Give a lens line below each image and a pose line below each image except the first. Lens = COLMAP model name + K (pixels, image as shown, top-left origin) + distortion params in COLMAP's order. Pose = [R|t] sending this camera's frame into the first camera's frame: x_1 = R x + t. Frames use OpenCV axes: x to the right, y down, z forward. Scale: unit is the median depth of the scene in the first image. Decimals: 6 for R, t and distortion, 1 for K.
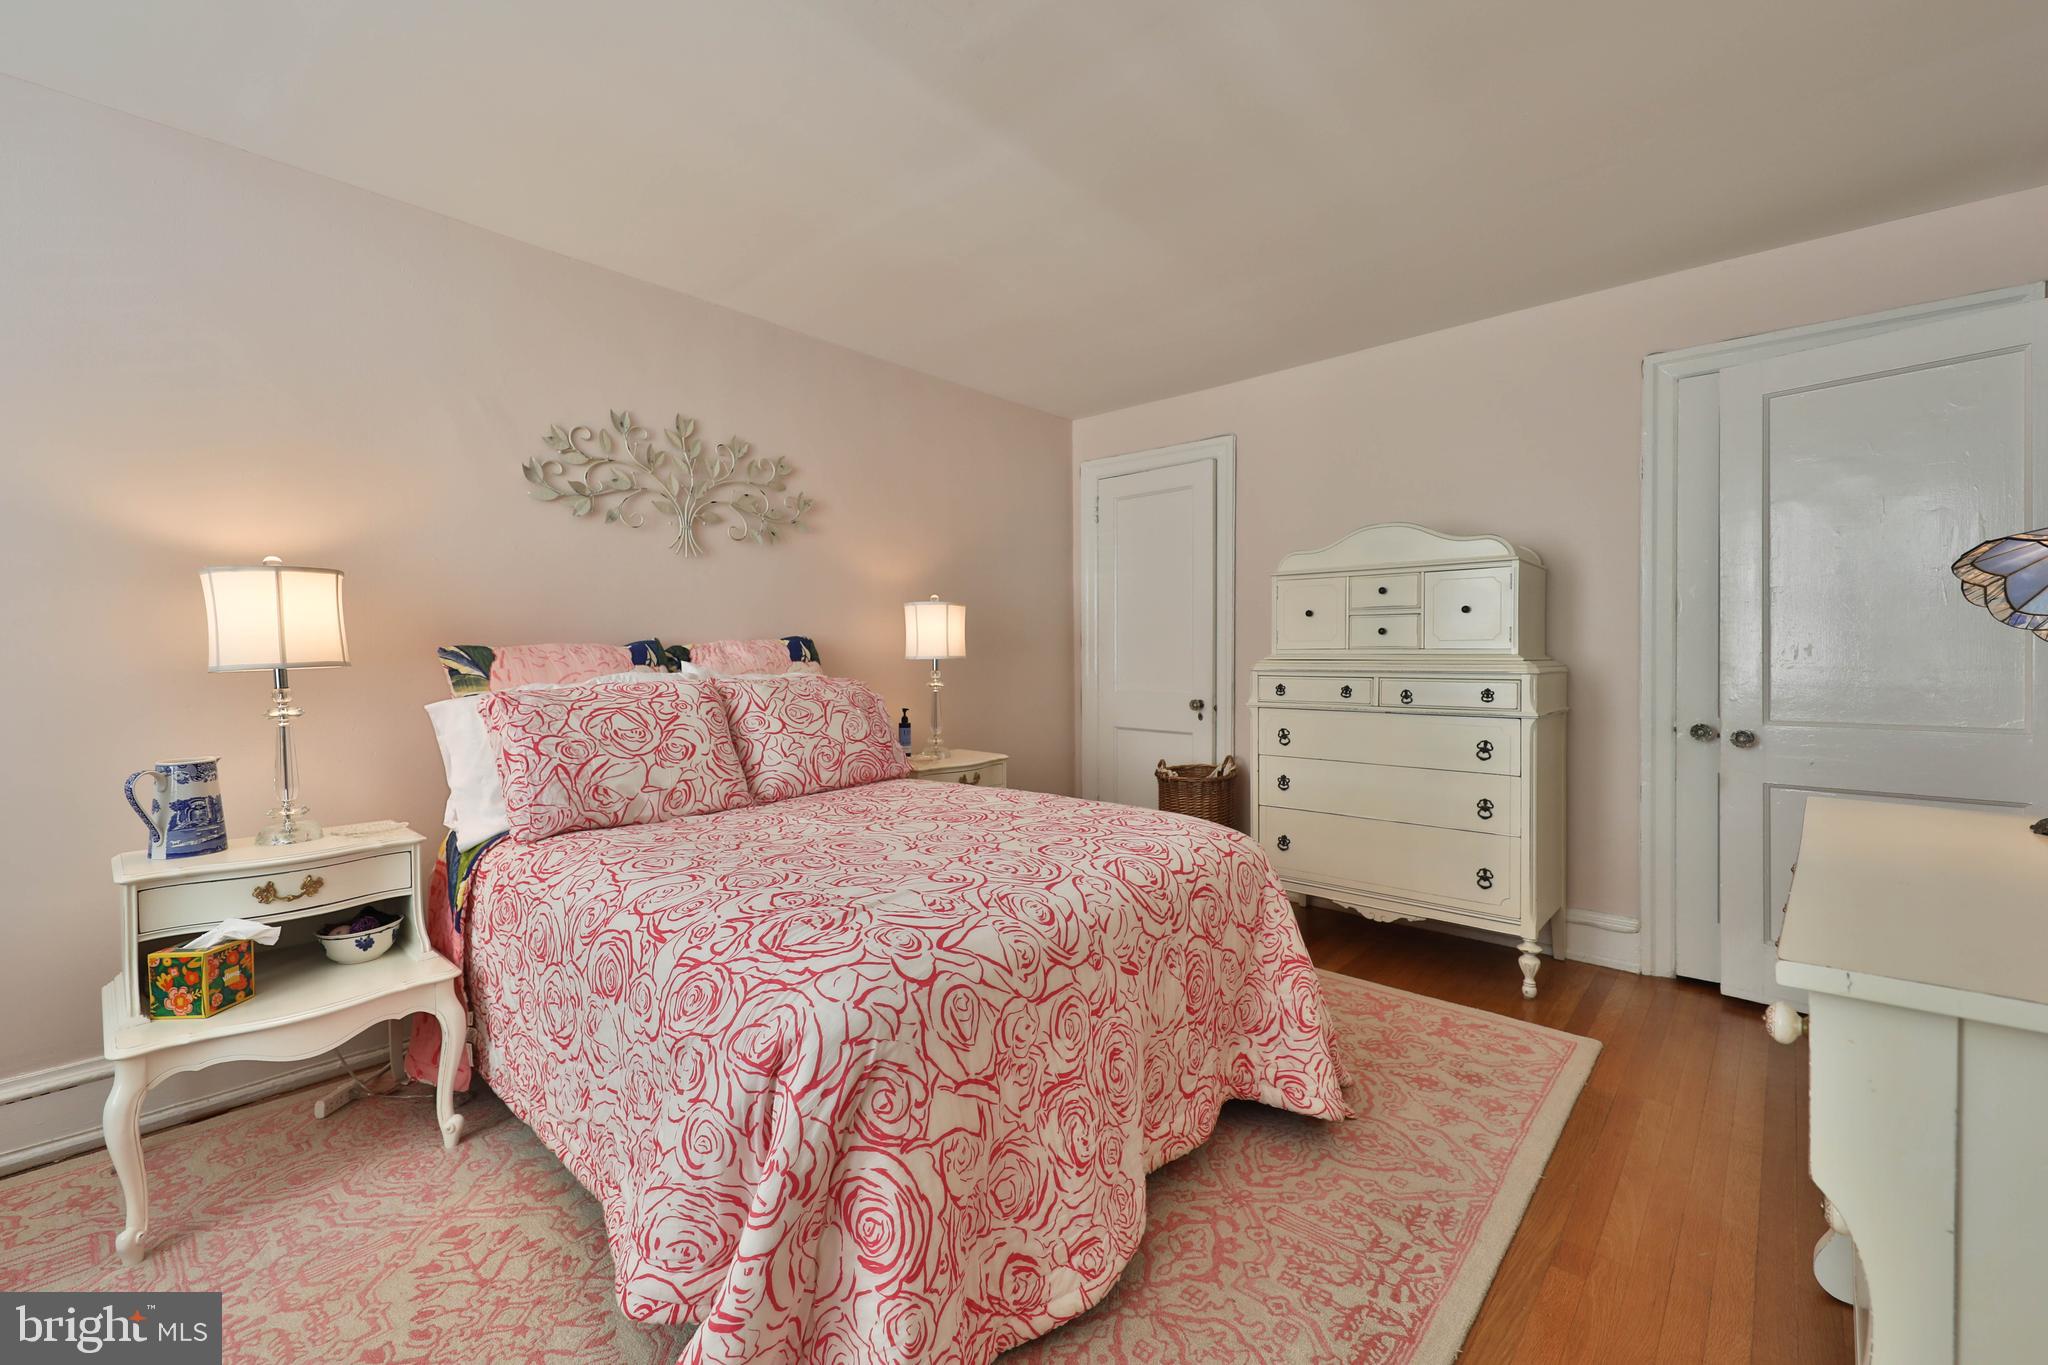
lens RADIAL K [[835.2, 0, 1031.8], [0, 835.2, 672.9], [0, 0, 1]] dist [0.003680, -0.003293]
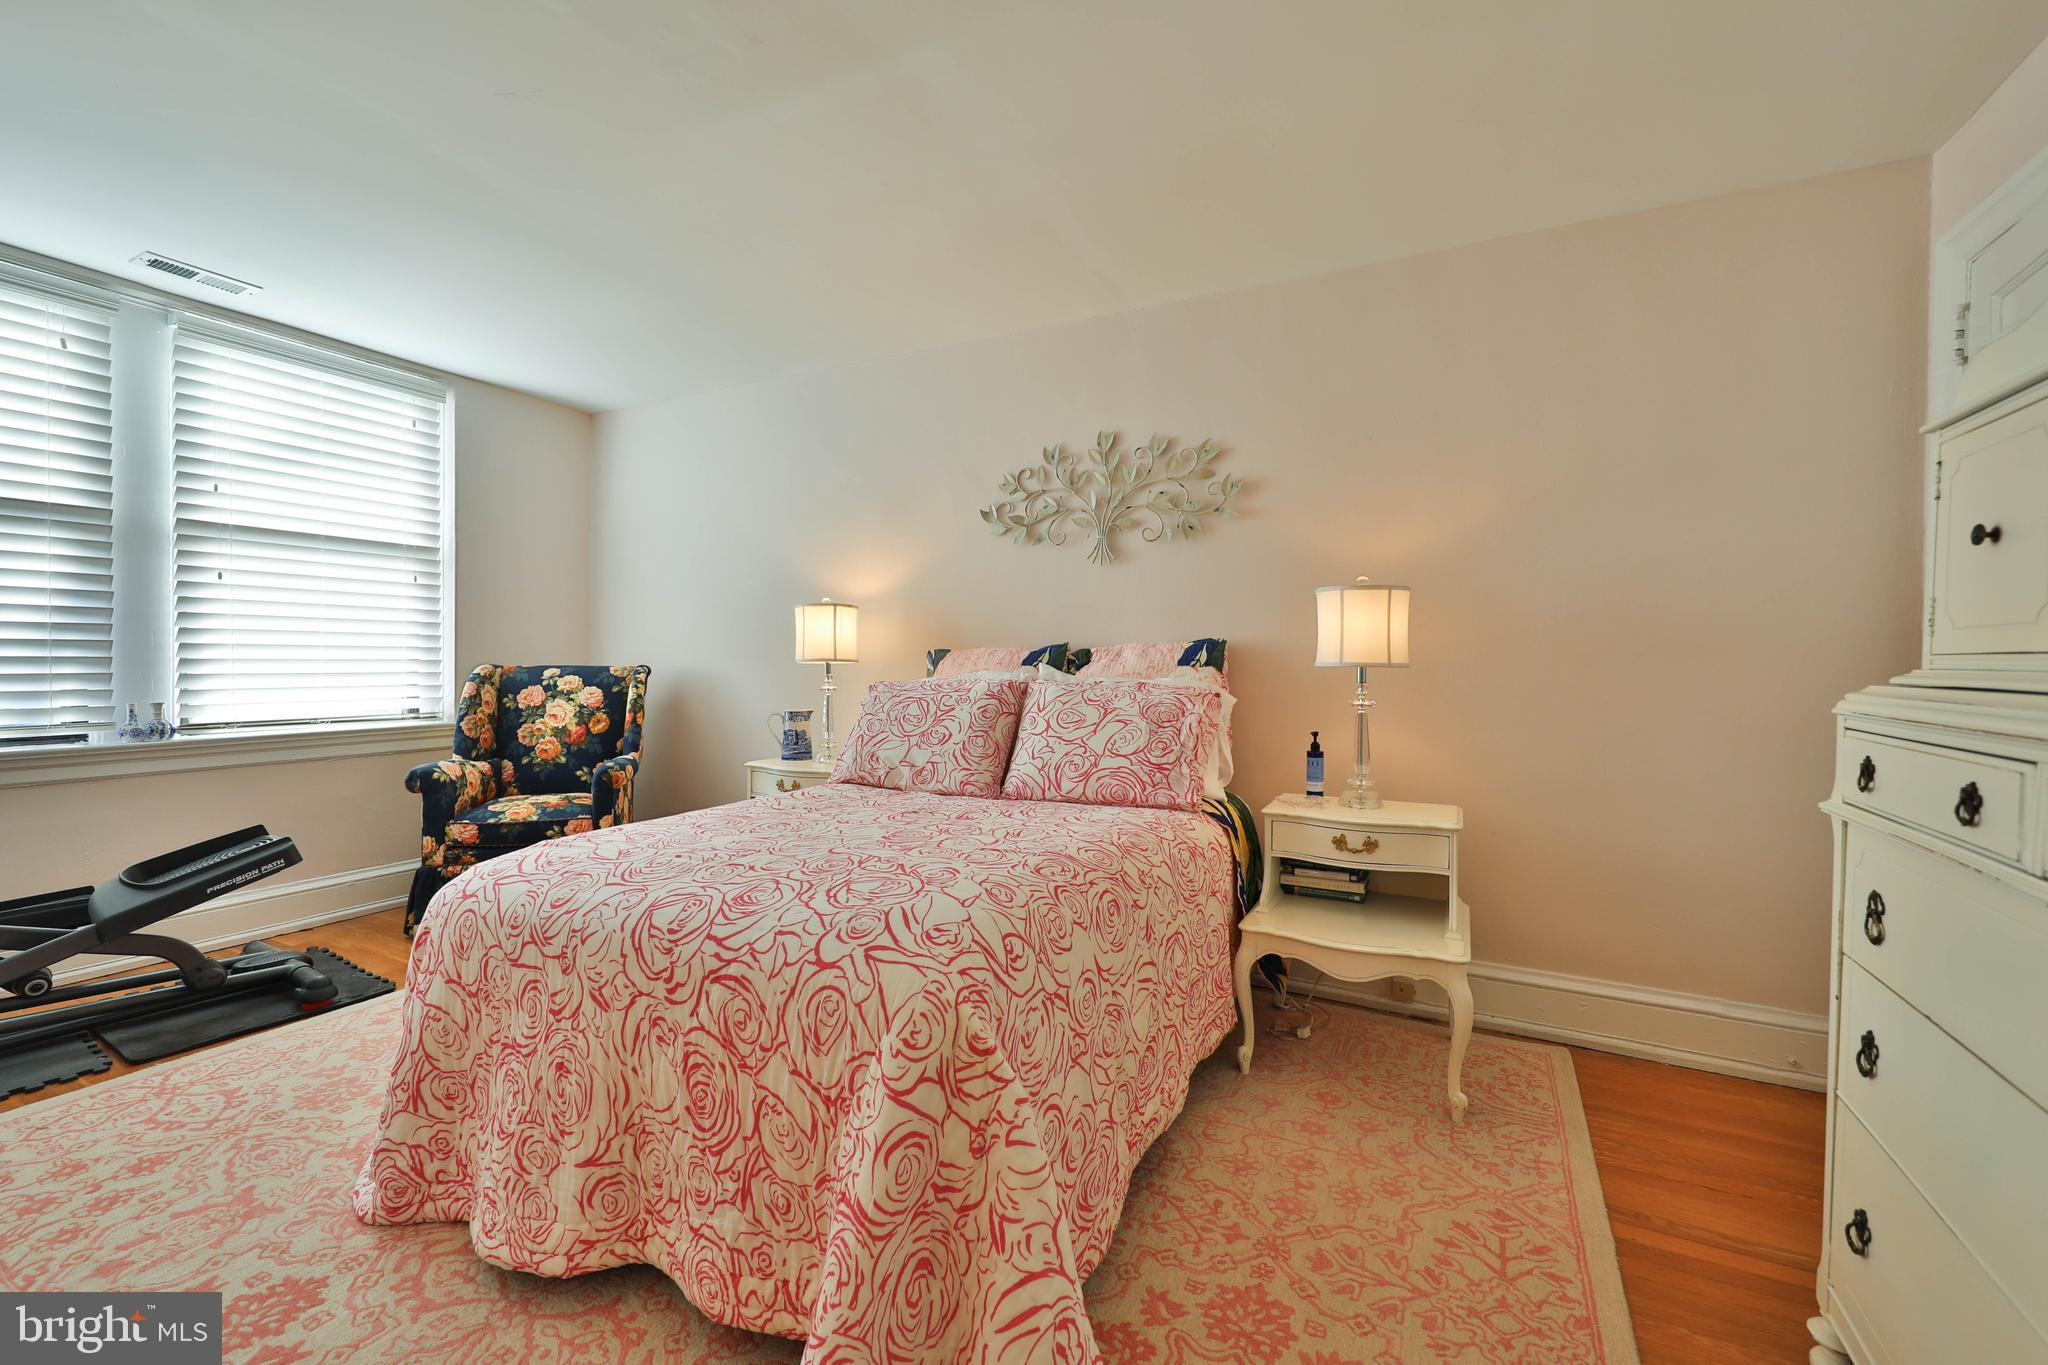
lens RADIAL K [[835.2, 0, 1031.4], [0, 835.2, 678.0], [0, 0, 1]] dist [0.003680, -0.003293]
pose [[0.252635, 0.031061, -0.967063, 0.664192], [-0.029665, 0.999263, 0.024346, -0.020814], [0.967107, 0.022537, 0.253371, 0.726482]]
